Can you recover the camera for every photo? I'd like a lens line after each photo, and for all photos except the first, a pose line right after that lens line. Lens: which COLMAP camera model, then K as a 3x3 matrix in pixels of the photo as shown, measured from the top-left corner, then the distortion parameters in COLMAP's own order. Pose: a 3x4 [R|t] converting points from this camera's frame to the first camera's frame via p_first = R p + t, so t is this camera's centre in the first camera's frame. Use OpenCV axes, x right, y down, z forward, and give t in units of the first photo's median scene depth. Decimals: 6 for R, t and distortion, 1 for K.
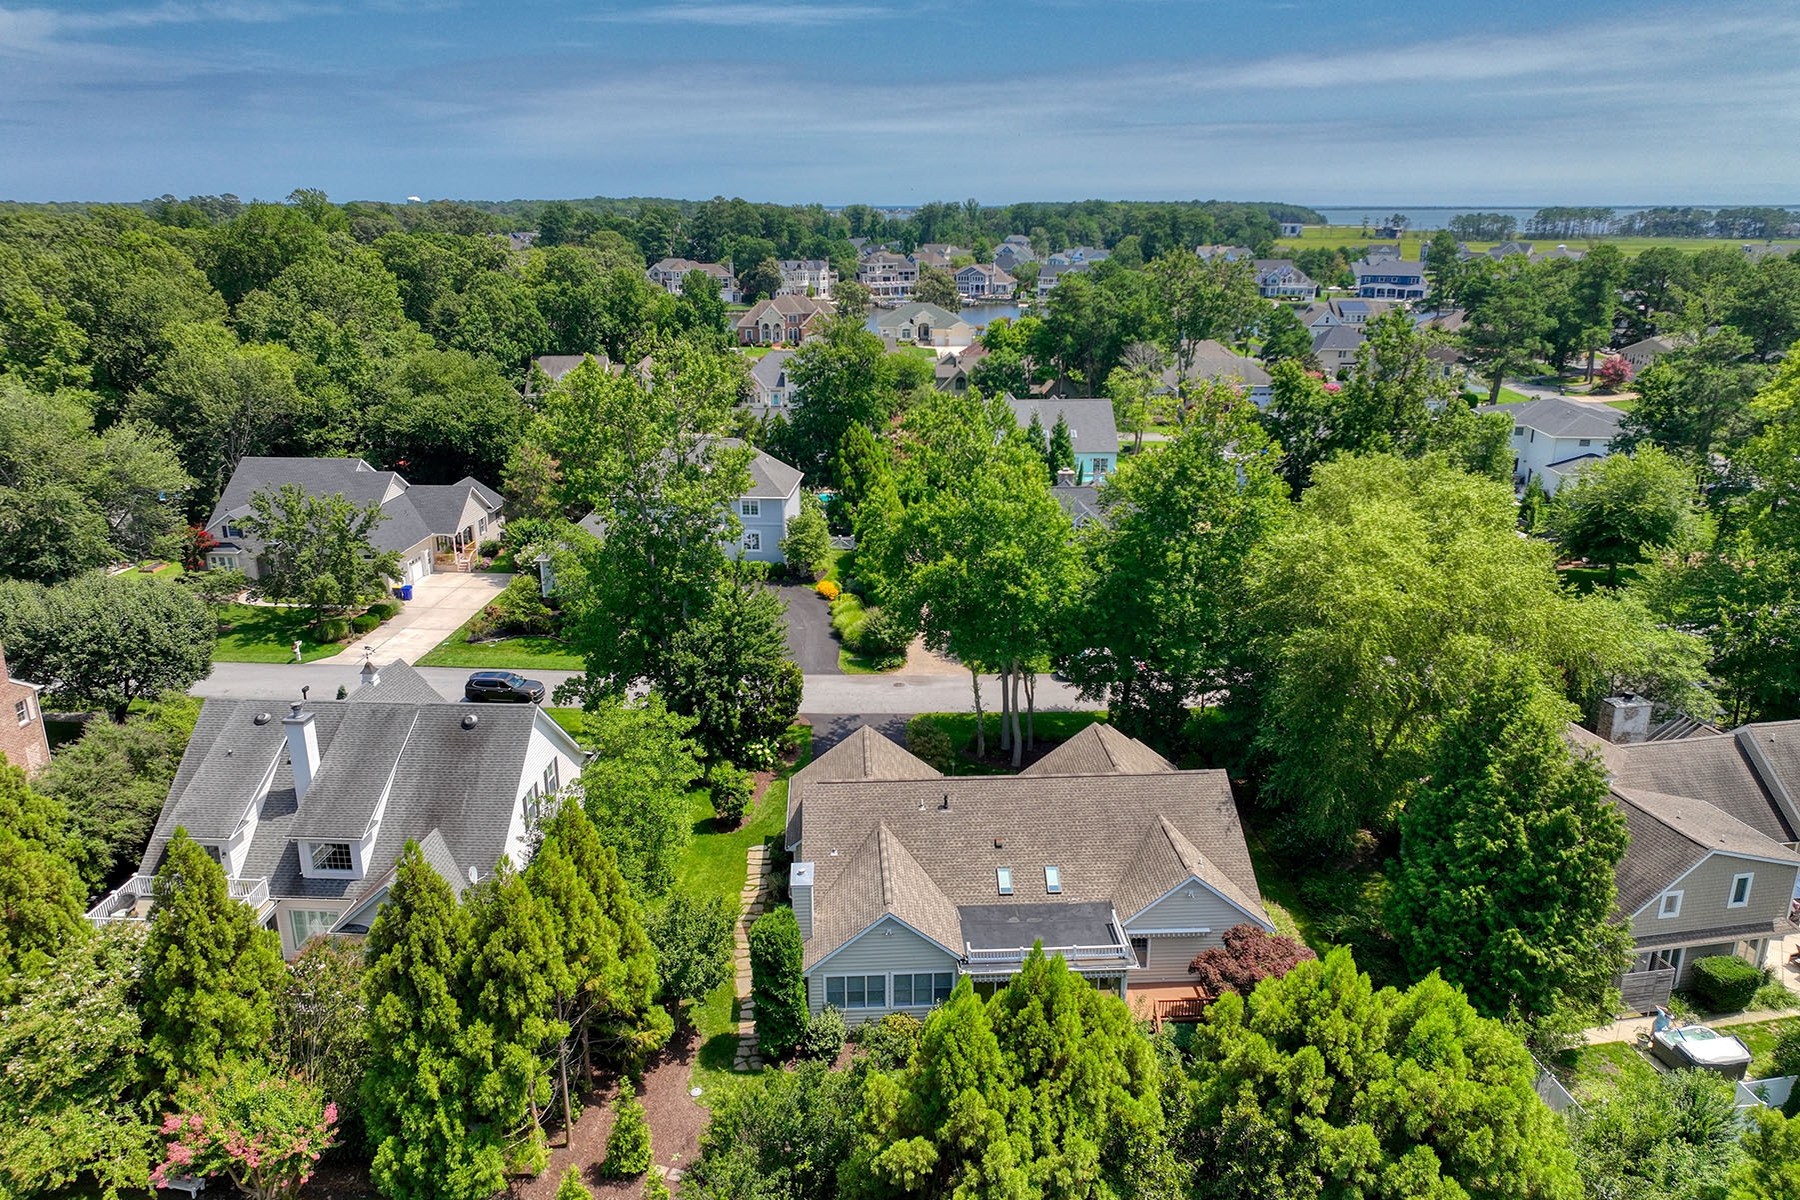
lens RADIAL K [[1265.2, 0, 899.5], [0, 1265.2, 578.1], [0, 0, 1]] dist [0.017914, 0.001176]
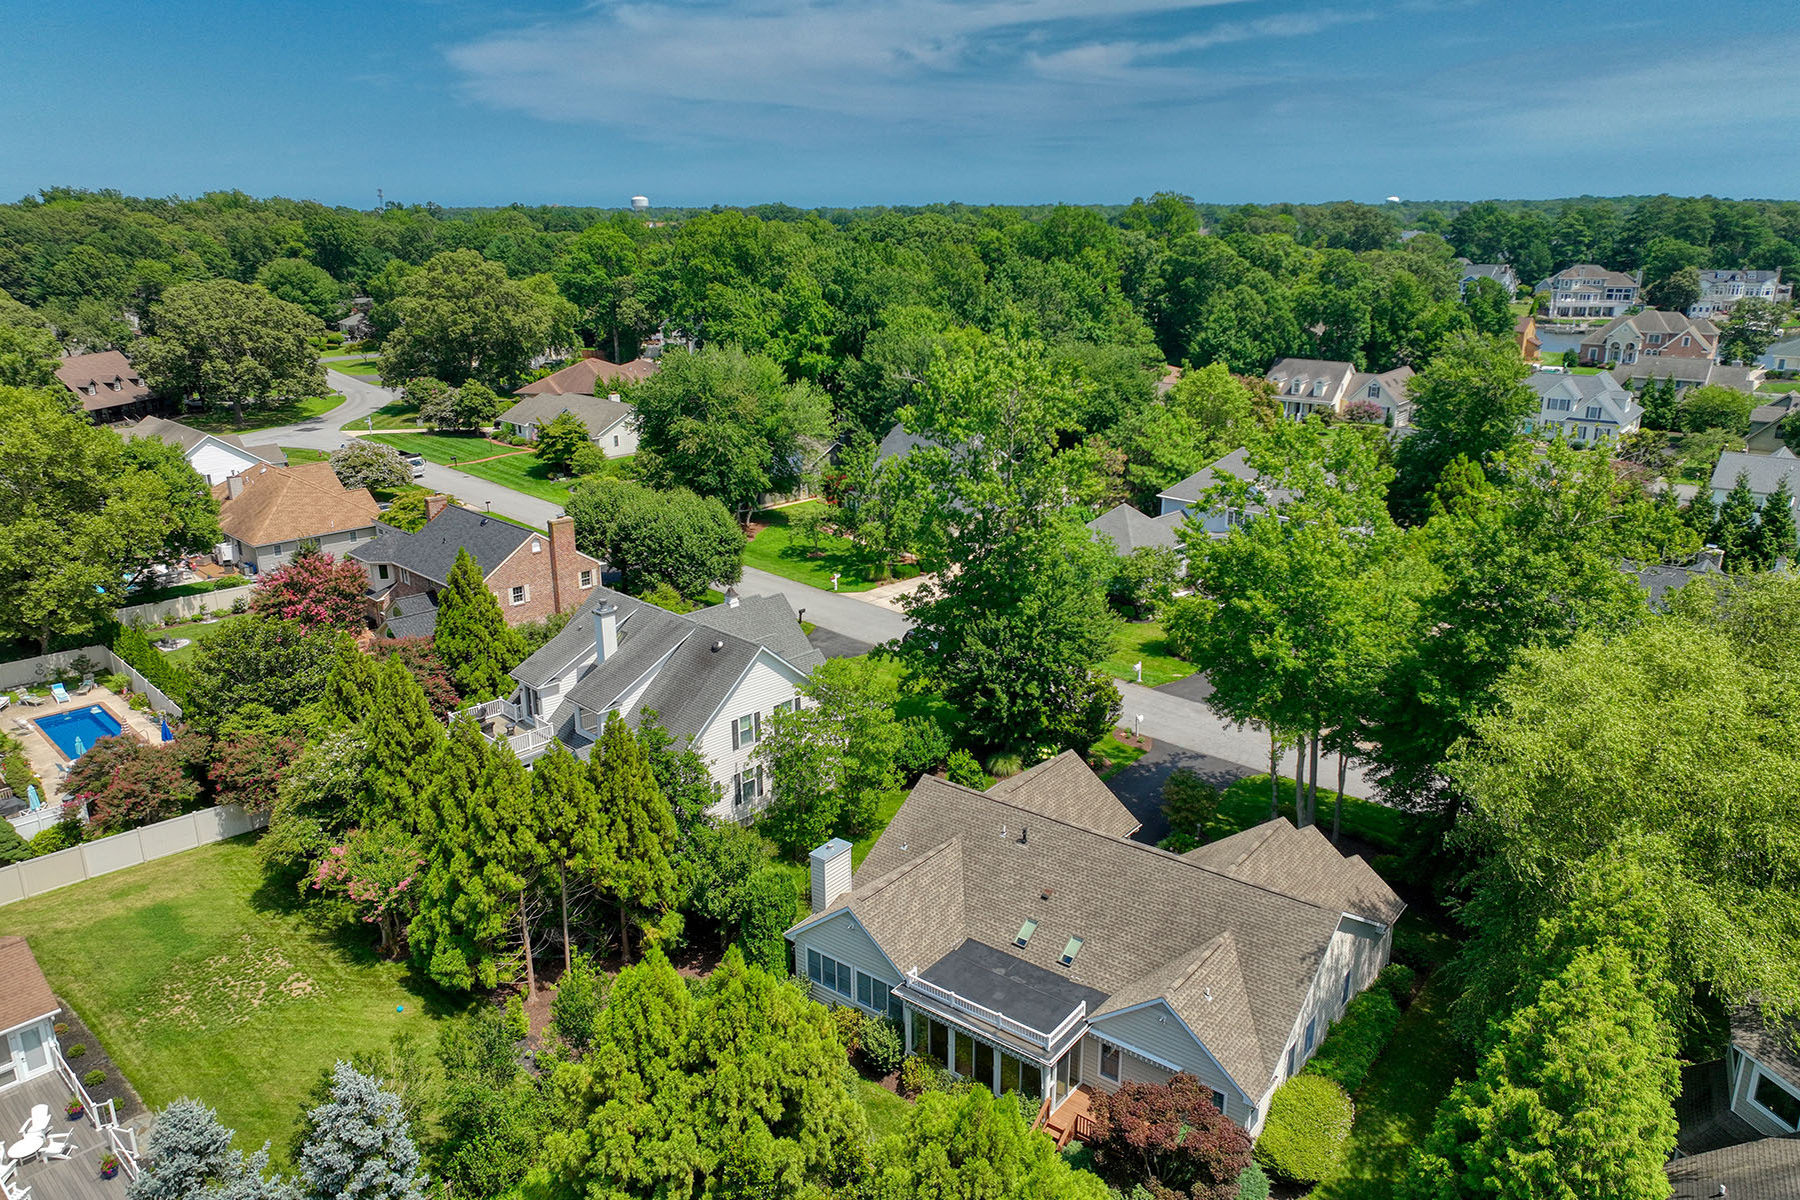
lens RADIAL K [[1263.6, 0, 905.4], [0, 1263.6, 595.0], [0, 0, 1]] dist [0.005284, 0.002924]
pose [[0.755760, 0.191654, -0.626175, 0.320502], [-0.183724, 0.979865, 0.078162, -0.035419], [0.628547, 0.055972, 0.775755, 0.120759]]
